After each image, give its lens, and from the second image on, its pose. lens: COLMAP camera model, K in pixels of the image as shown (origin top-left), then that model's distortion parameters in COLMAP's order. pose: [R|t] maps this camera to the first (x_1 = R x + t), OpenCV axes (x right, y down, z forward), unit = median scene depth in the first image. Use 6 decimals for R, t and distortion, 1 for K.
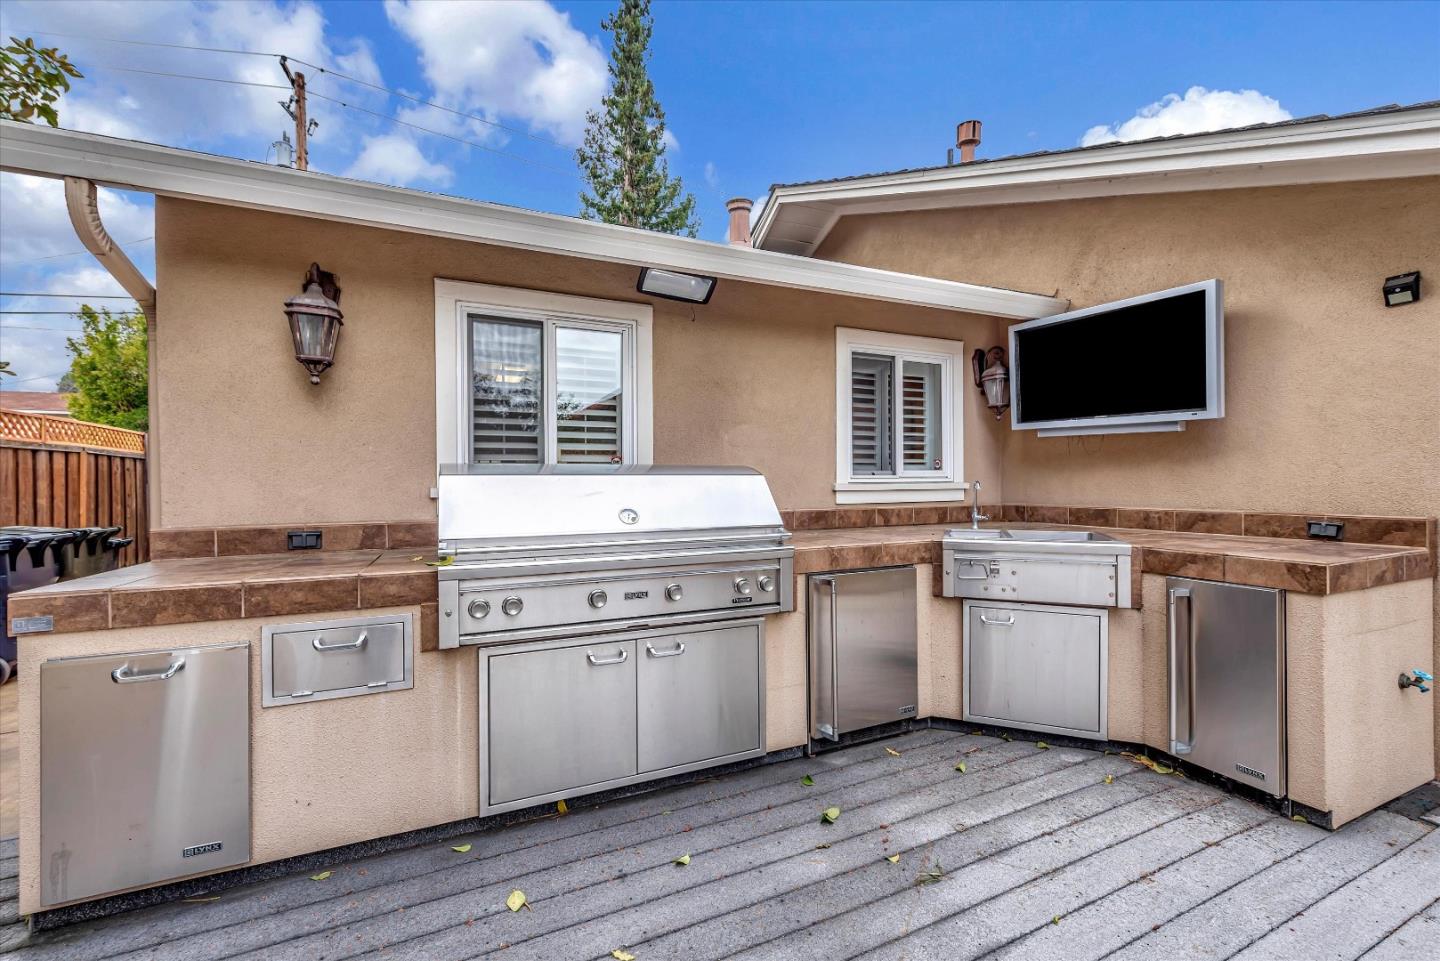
lens RADIAL K [[585.1, 0, 720.0], [0, 585.1, 480.5], [0, 0, 1]] dist [0.005108, -0.000329]
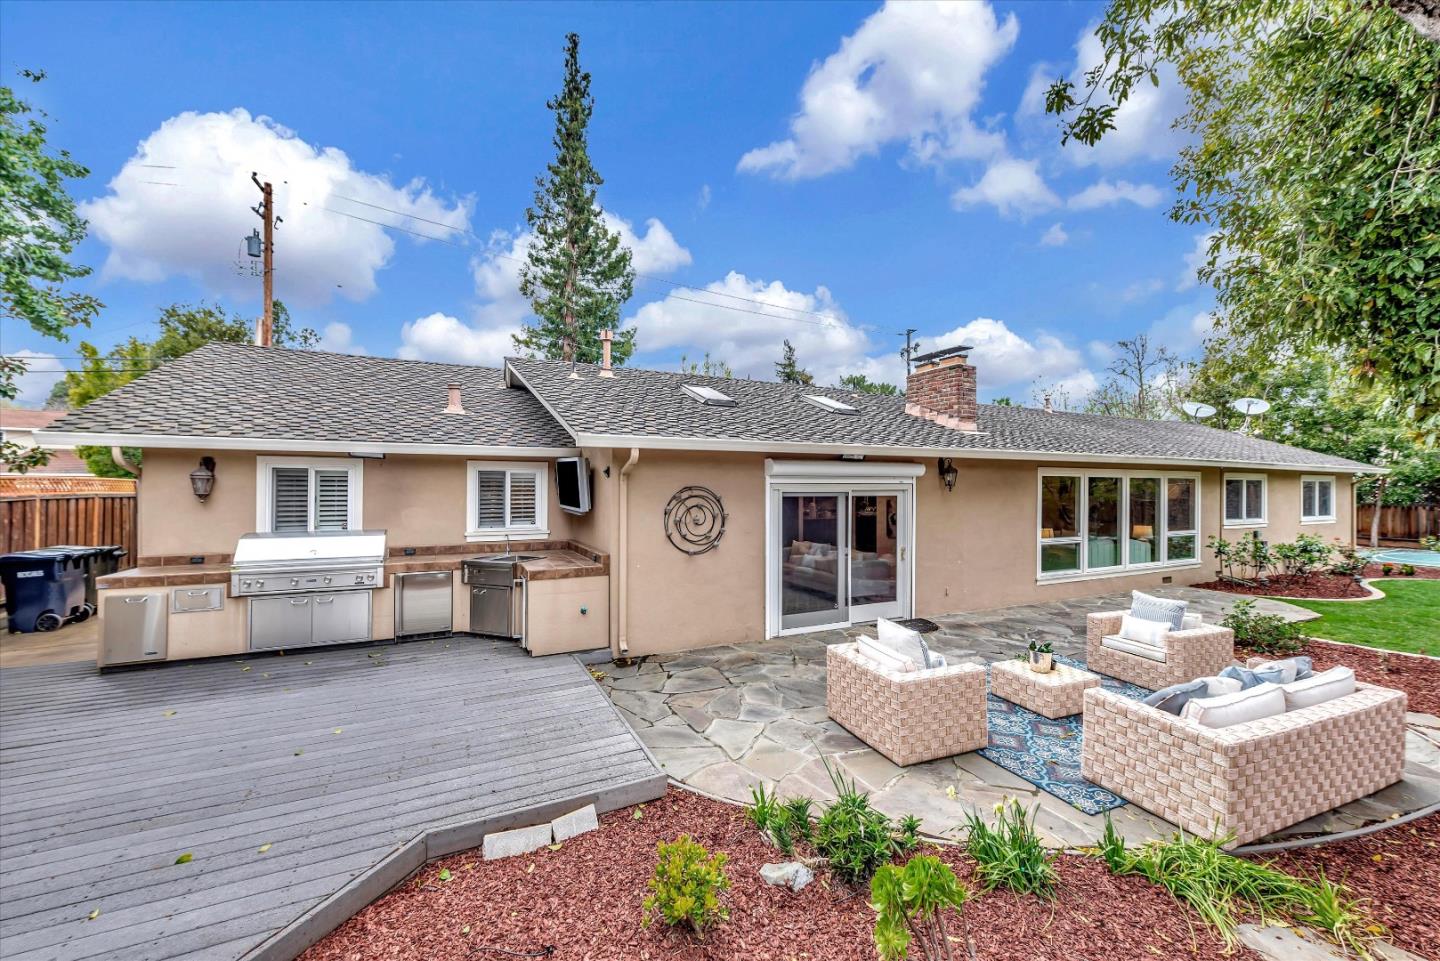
lens RADIAL K [[561.8, 0, 720.0], [0, 561.8, 480.5], [0, 0, 1]] dist [0.001980, 0.000101]
pose [[0.999523, 0.009033, 0.029535, 0.953800], [-0.008635, 0.999871, -0.013574, -0.147820], [-0.029654, 0.013312, 0.999472, -0.979753]]
